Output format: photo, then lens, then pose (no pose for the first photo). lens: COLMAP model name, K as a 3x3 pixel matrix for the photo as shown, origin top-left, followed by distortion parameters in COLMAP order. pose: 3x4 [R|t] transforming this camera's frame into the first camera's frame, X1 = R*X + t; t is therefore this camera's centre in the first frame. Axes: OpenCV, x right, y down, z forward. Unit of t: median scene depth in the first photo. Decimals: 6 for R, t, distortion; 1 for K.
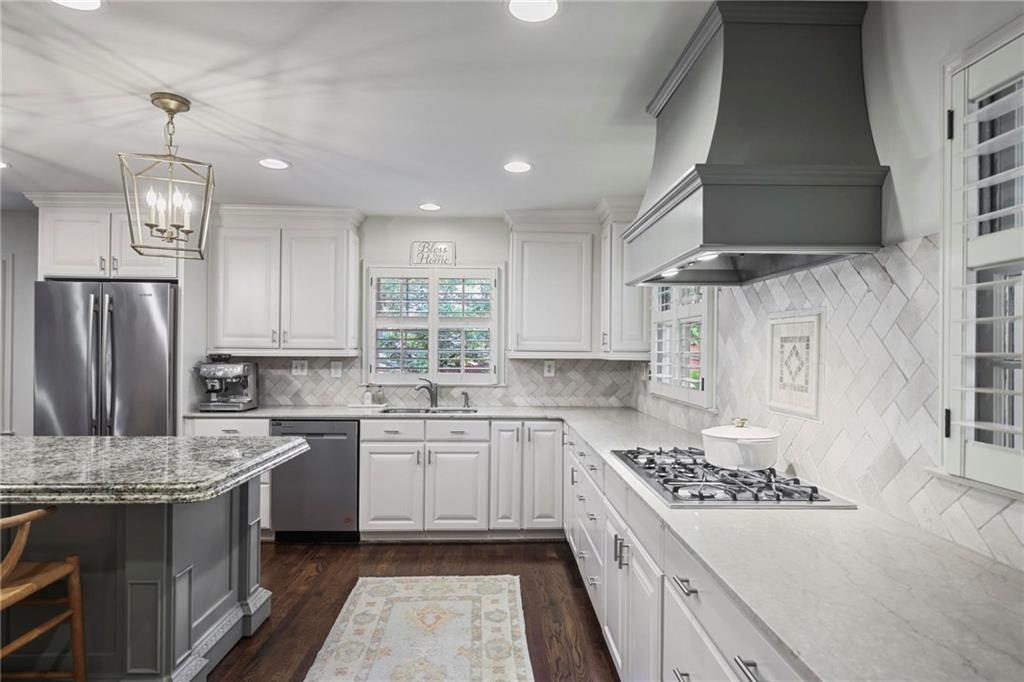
lens RADIAL K [[577.2, 0, 512.3], [0, 577.2, 349.5], [0, 0, 1]] dist [0.001996, -0.001134]
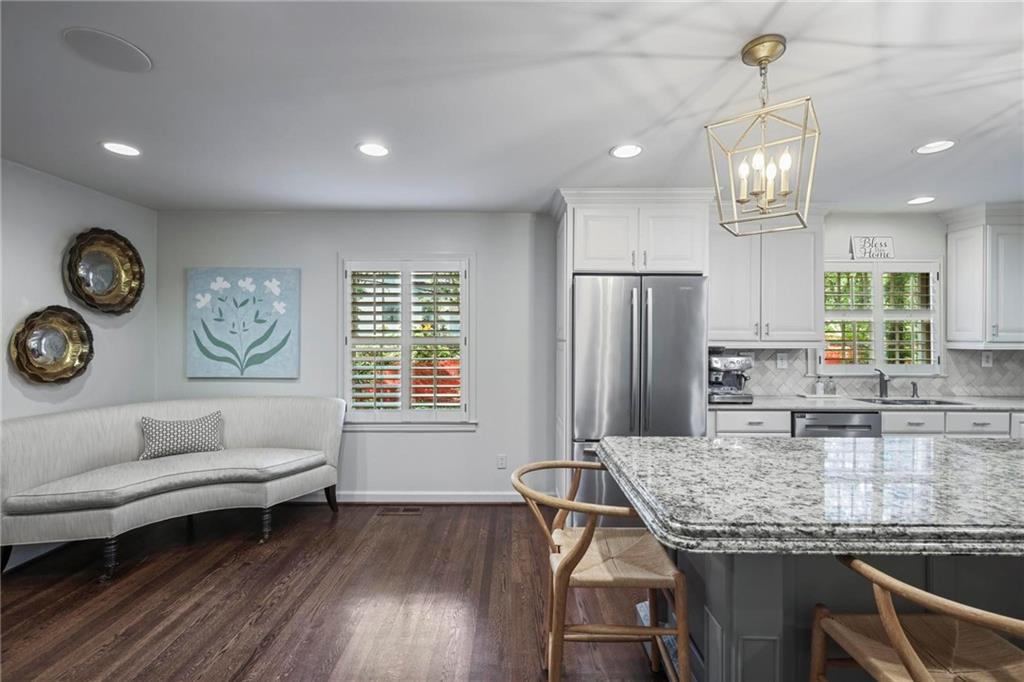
lens RADIAL K [[464.1, 0, 511.7], [0, 464.1, 338.9], [0, 0, 1]] dist [-0.000636, -0.000116]
pose [[0.999693, -0.005895, -0.024051, -0.888711], [0.005836, 0.999980, -0.002507, -0.006646], [0.024065, 0.002366, 0.999708, 0.180552]]
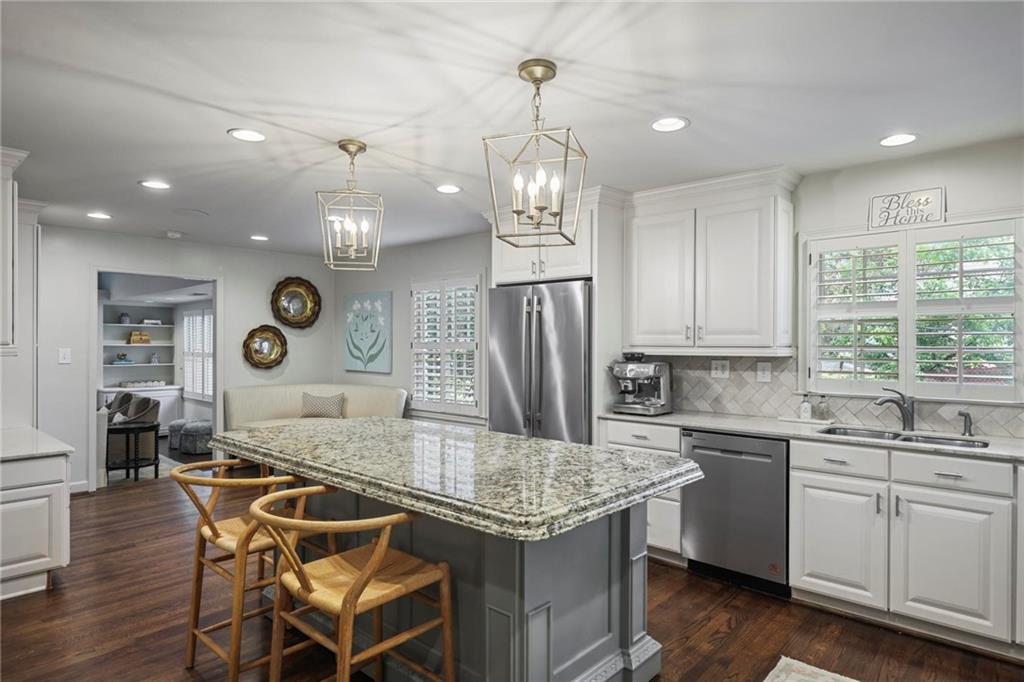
lens RADIAL K [[577.2, 0, 515.5], [0, 577.2, 345.2], [0, 0, 1]] dist [0.001996, -0.001134]
pose [[0.728539, -0.003891, -0.684993, -0.004704], [0.001967, 0.999992, -0.003588, -0.001482], [0.685001, 0.001267, 0.728541, 0.197101]]
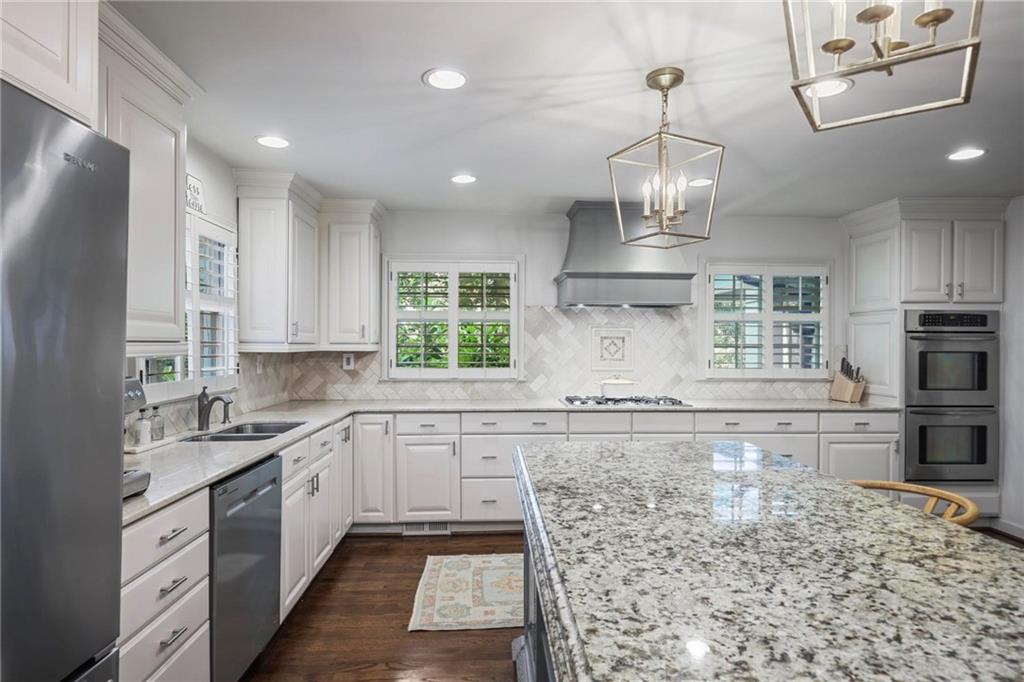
lens RADIAL K [[577.2, 0, 515.1], [0, 577.2, 347.1], [0, 0, 1]] dist [0.001996, -0.001134]
pose [[-0.024935, -0.012038, 0.999617, -0.912741], [-0.004327, 0.999919, 0.011934, -0.003802], [-0.999680, -0.004028, -0.024985, 0.758170]]
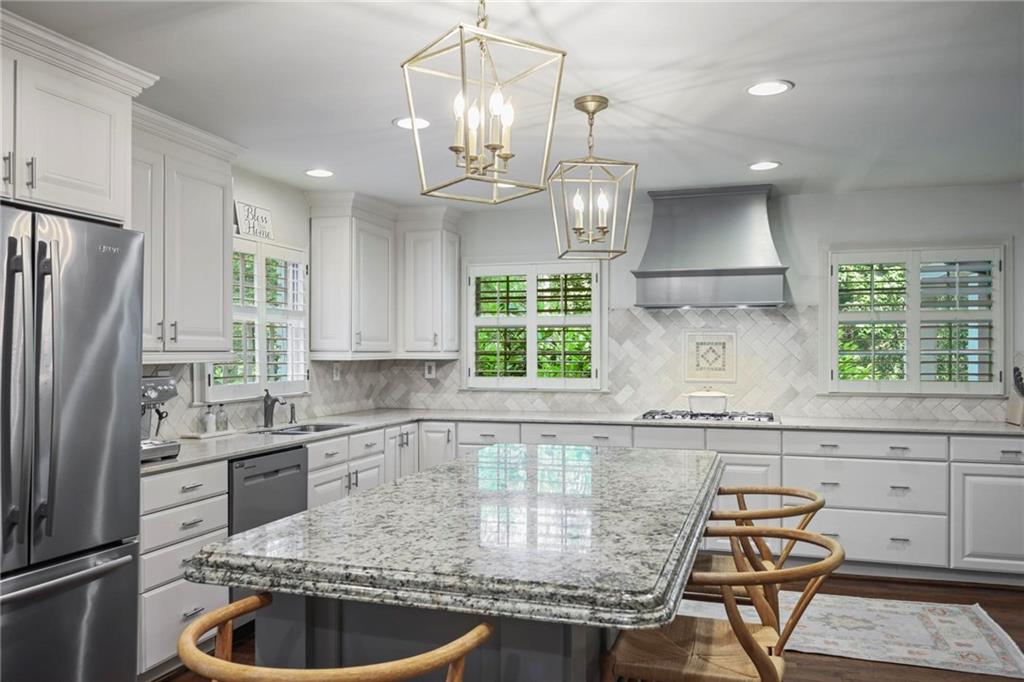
lens RADIAL K [[785.7, 0, 516.4], [0, 785.7, 356.9], [0, 0, 1]] dist [0.010265, -0.007534]
pose [[0.318805, -0.014417, 0.947711, -1.154751], [0.002888, 0.999894, 0.014239, -0.006888], [-0.947816, -0.001803, 0.318813, 0.413786]]
